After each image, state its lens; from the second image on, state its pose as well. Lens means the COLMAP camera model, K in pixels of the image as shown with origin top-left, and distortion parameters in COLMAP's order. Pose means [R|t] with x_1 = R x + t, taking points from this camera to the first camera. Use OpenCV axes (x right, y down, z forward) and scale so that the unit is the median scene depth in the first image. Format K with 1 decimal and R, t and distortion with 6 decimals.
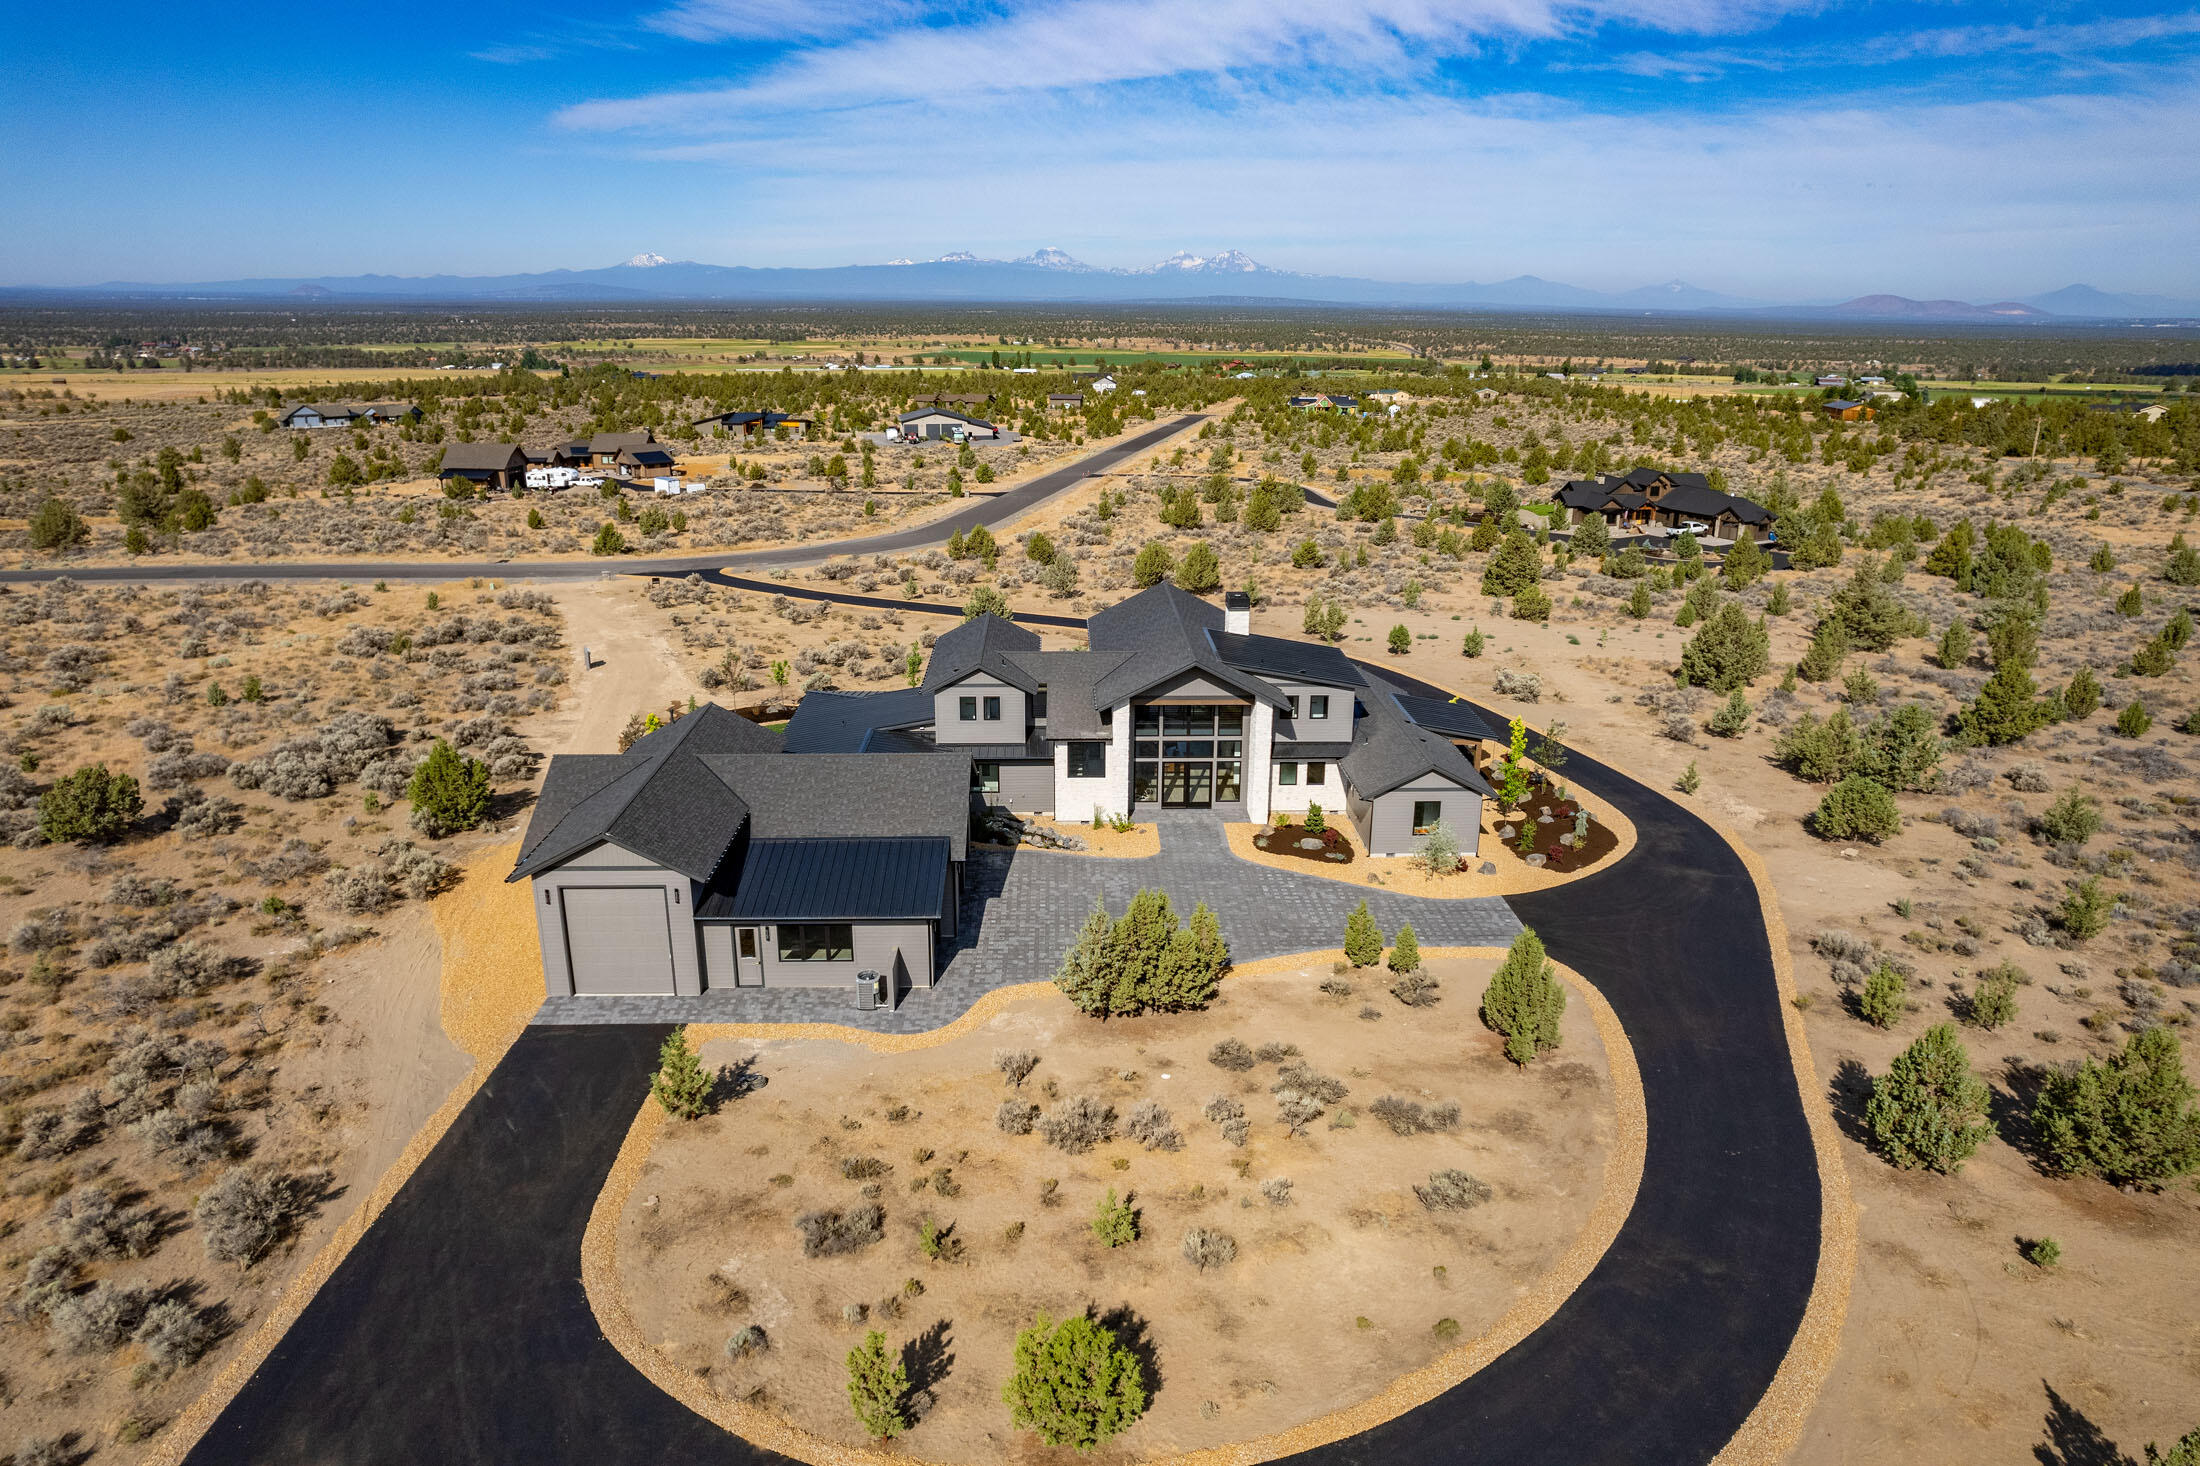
lens RADIAL K [[1415.7, 0, 1100.0], [0, 1415.7, 733.0], [0, 0, 1]] dist [-0.081317, 0.070067]
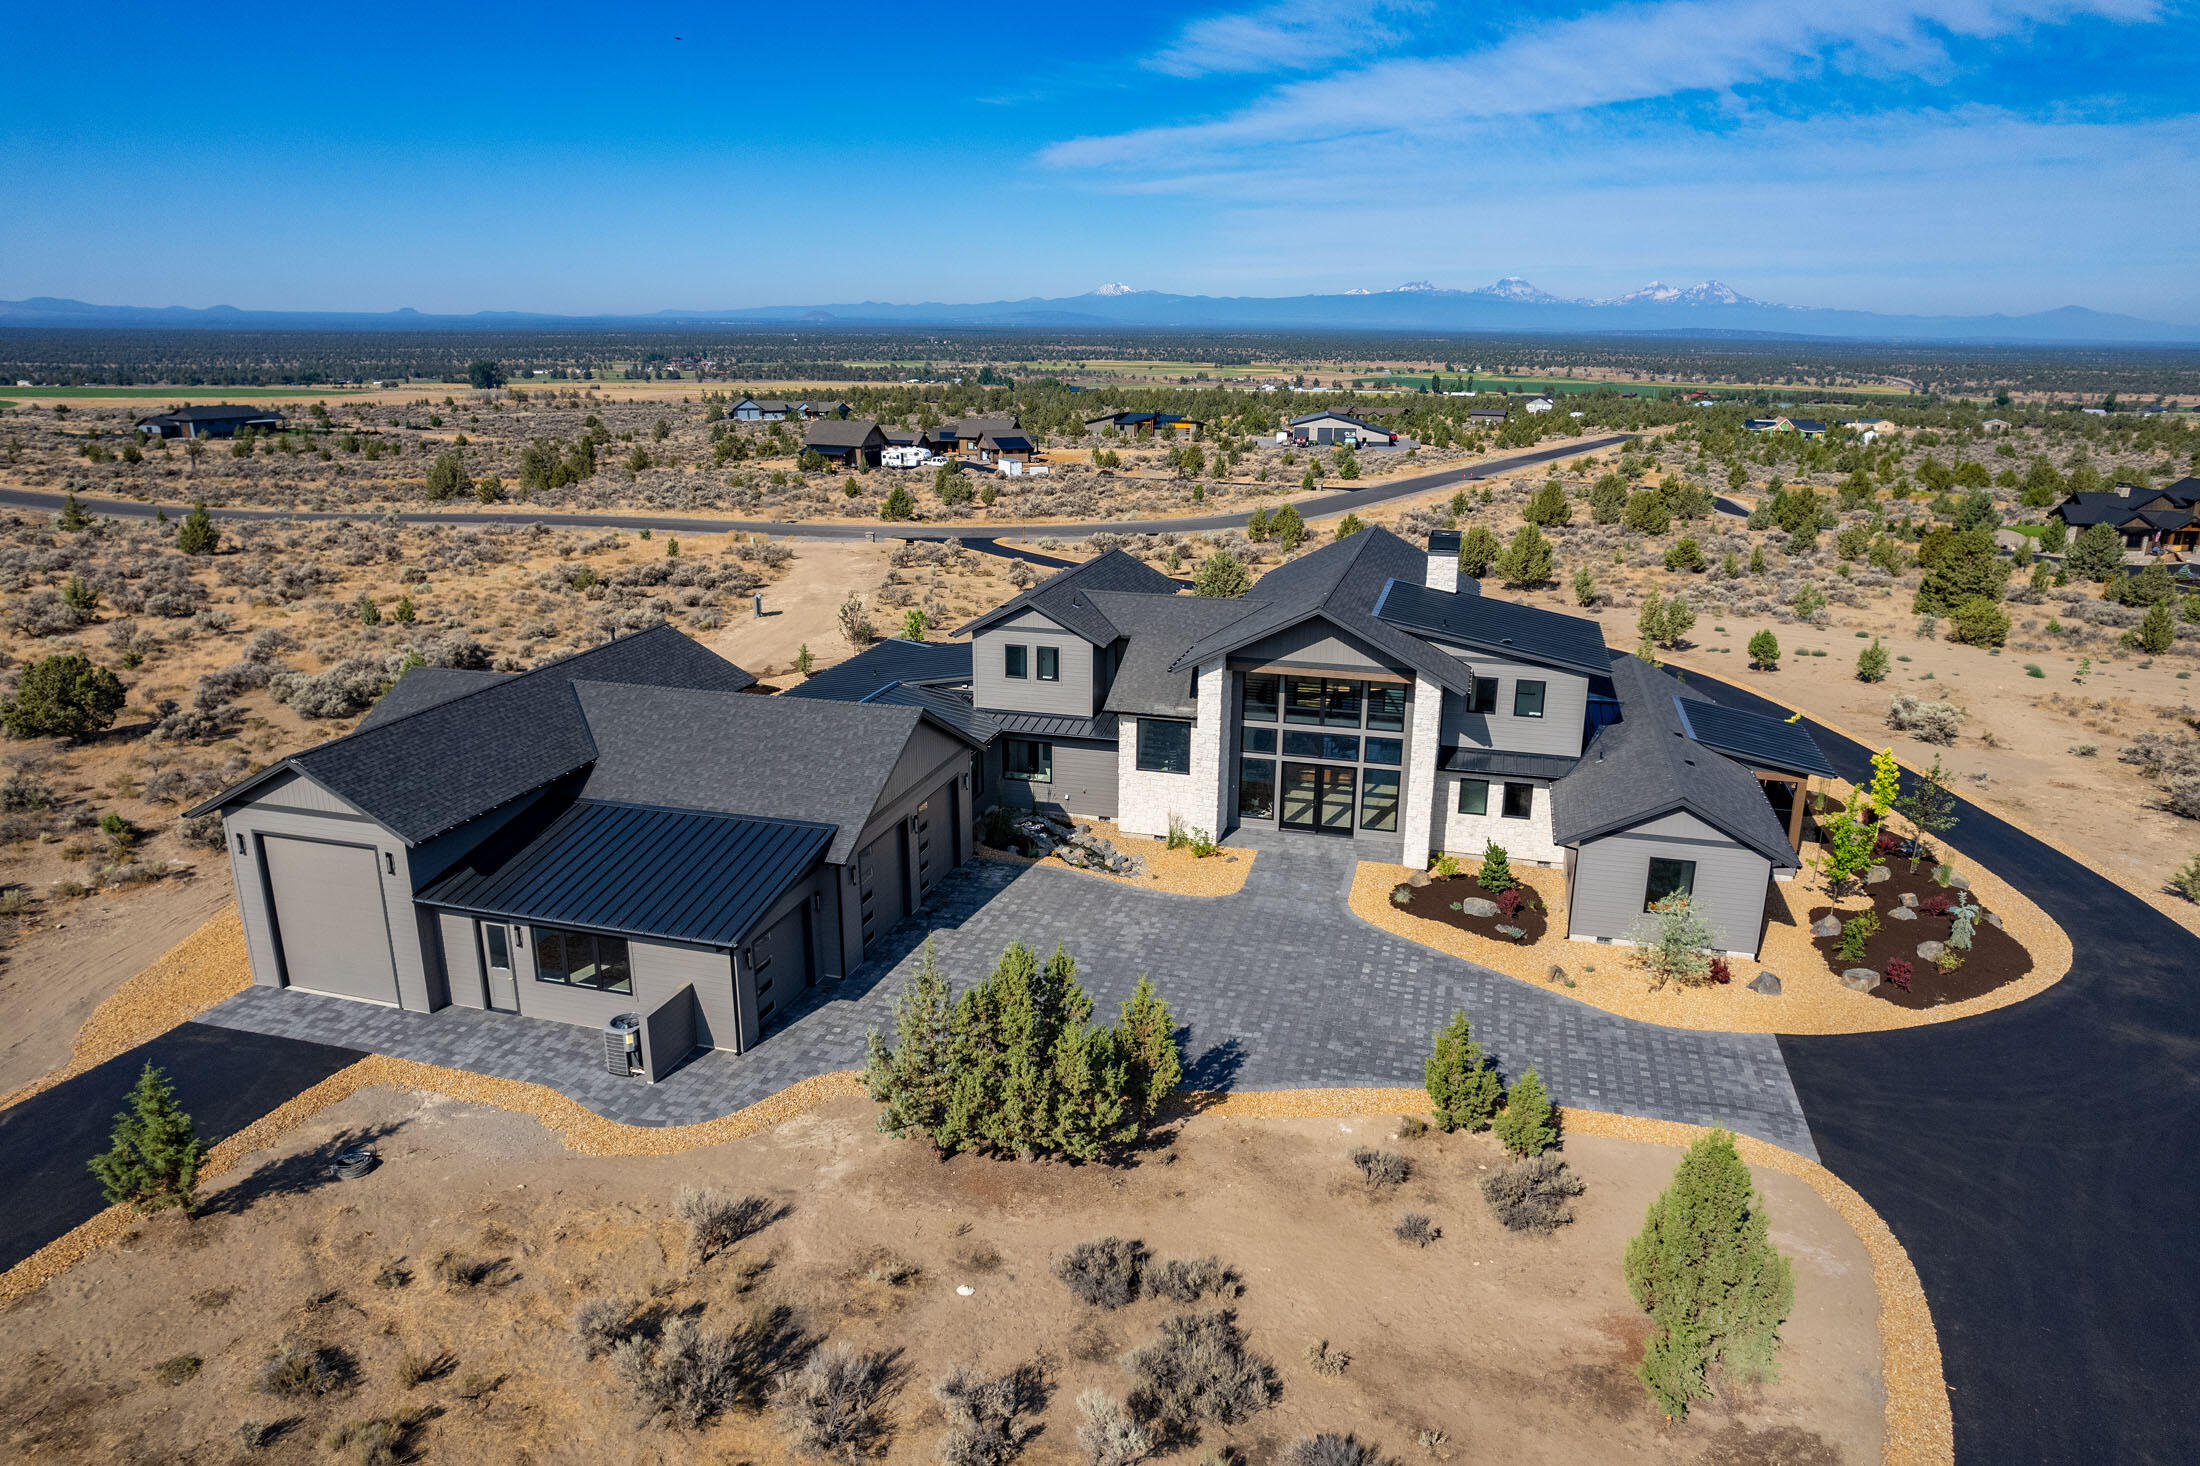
lens RADIAL K [[1415.7, 0, 1100.0], [0, 1415.7, 733.0], [0, 0, 1]] dist [-0.081317, 0.070067]
pose [[0.952709, 0.084344, -0.291946, 0.098676], [-0.090205, 0.995901, -0.006647, 0.012124], [0.290189, 0.032667, 0.956412, 0.206417]]
